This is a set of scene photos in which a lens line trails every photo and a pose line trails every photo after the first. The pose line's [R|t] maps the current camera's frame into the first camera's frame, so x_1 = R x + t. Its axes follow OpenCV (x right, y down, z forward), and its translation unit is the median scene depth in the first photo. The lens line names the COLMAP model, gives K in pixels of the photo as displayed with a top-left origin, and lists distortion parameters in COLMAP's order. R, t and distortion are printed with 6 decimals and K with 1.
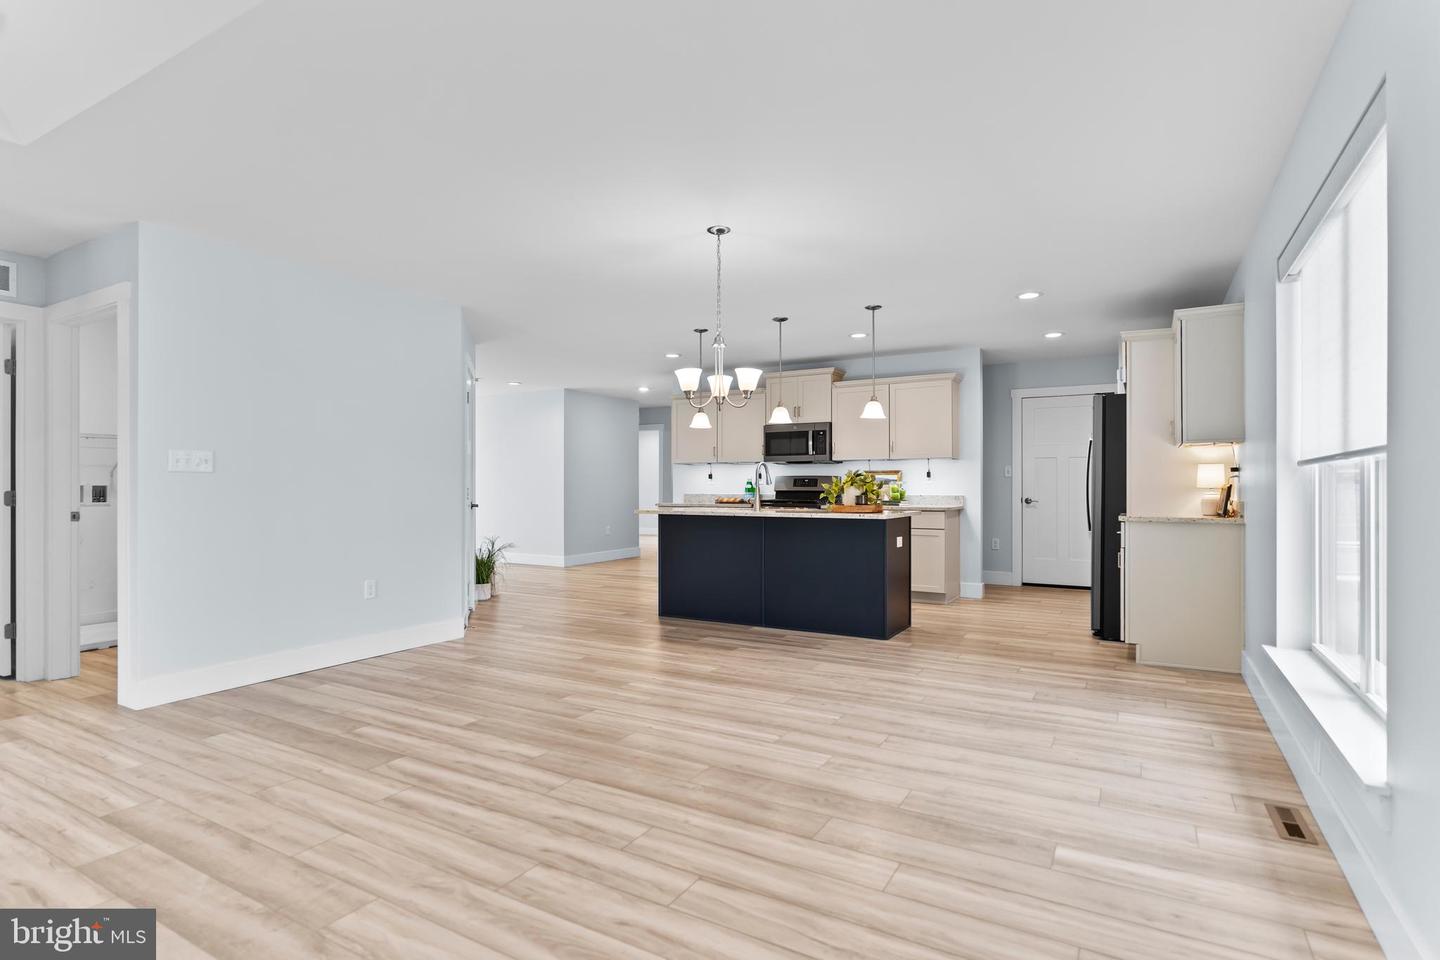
lens RADIAL K [[733.8, 0, 710.5], [0, 733.8, 488.1], [0, 0, 1]] dist [-0.003685, -0.000344]
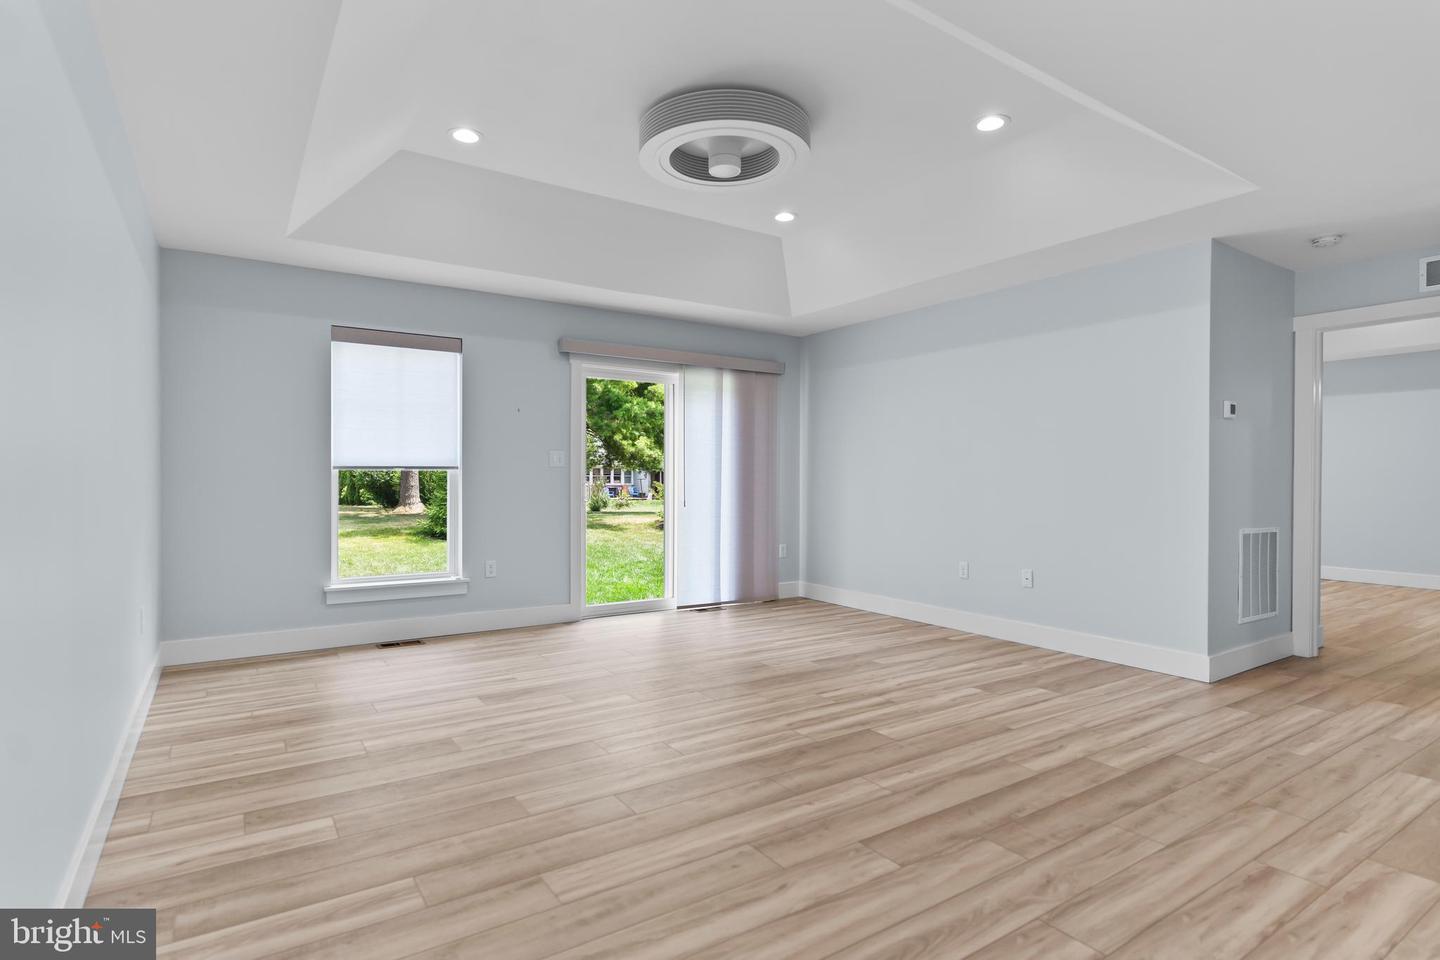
lens RADIAL K [[744.9, 0, 720.0], [0, 744.9, 480.0], [0, 0, 1]] dist [-0.002209, -0.000041]
pose [[-0.436987, 0.003071, -0.899462, 0.494166], [-0.005132, 0.999969, 0.005907, -0.006026], [0.899453, 0.007197, -0.436958, 0.710128]]
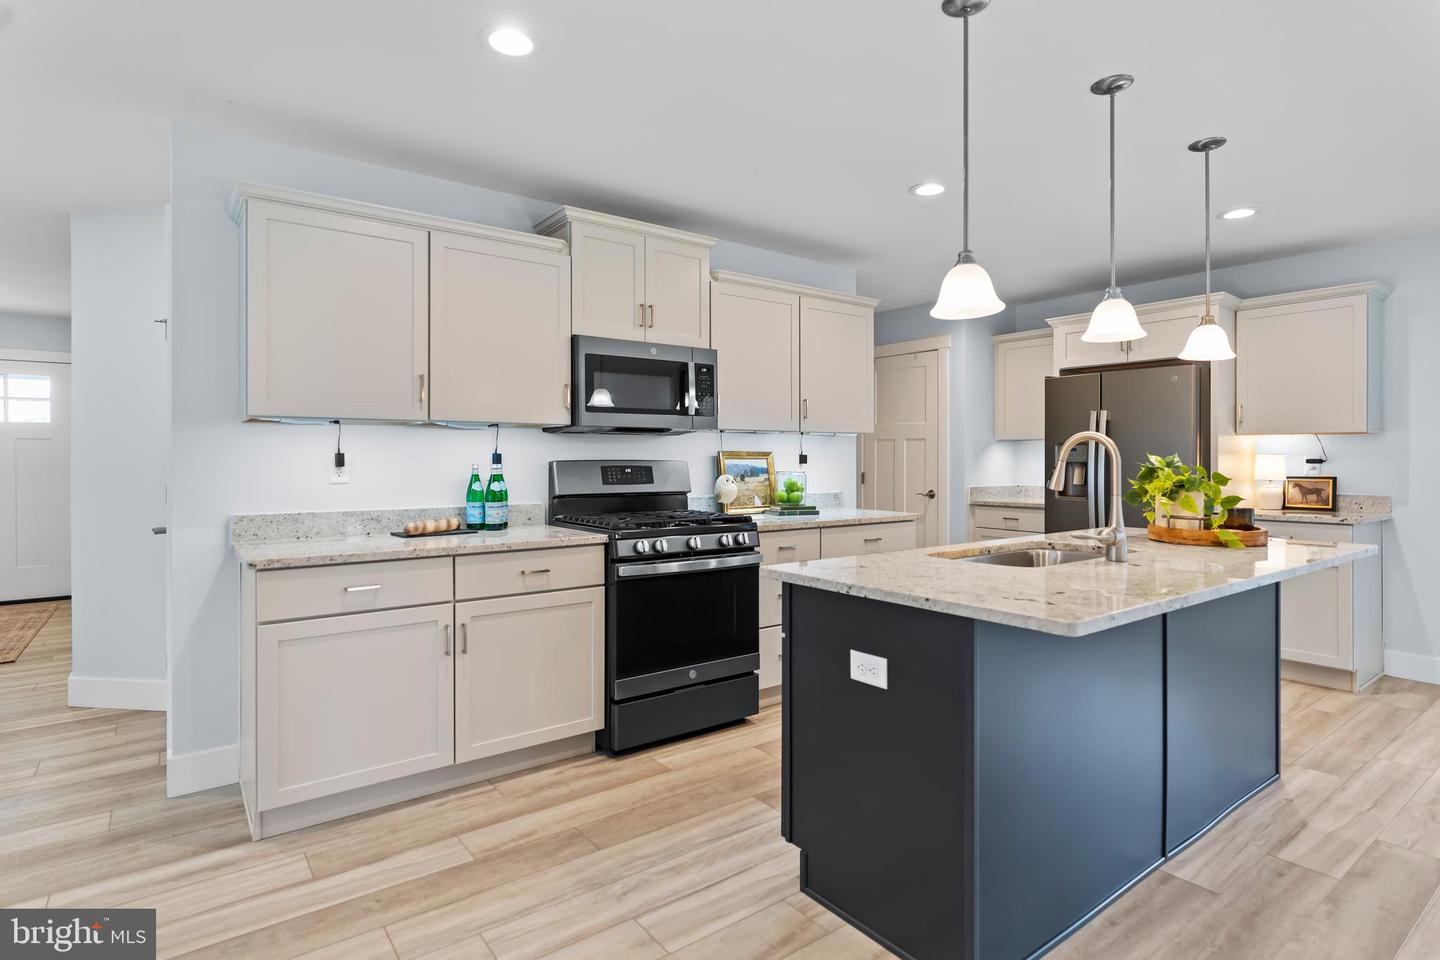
lens RADIAL K [[746.4, 0, 710.1], [0, 746.4, 463.3], [0, 0, 1]] dist [-0.005101, -0.000185]
pose [[0.380243, -0.005166, 0.924872, -0.752633], [0.003058, 0.999986, 0.004328, -0.044707], [-0.924882, 0.001183, 0.380253, 2.091148]]
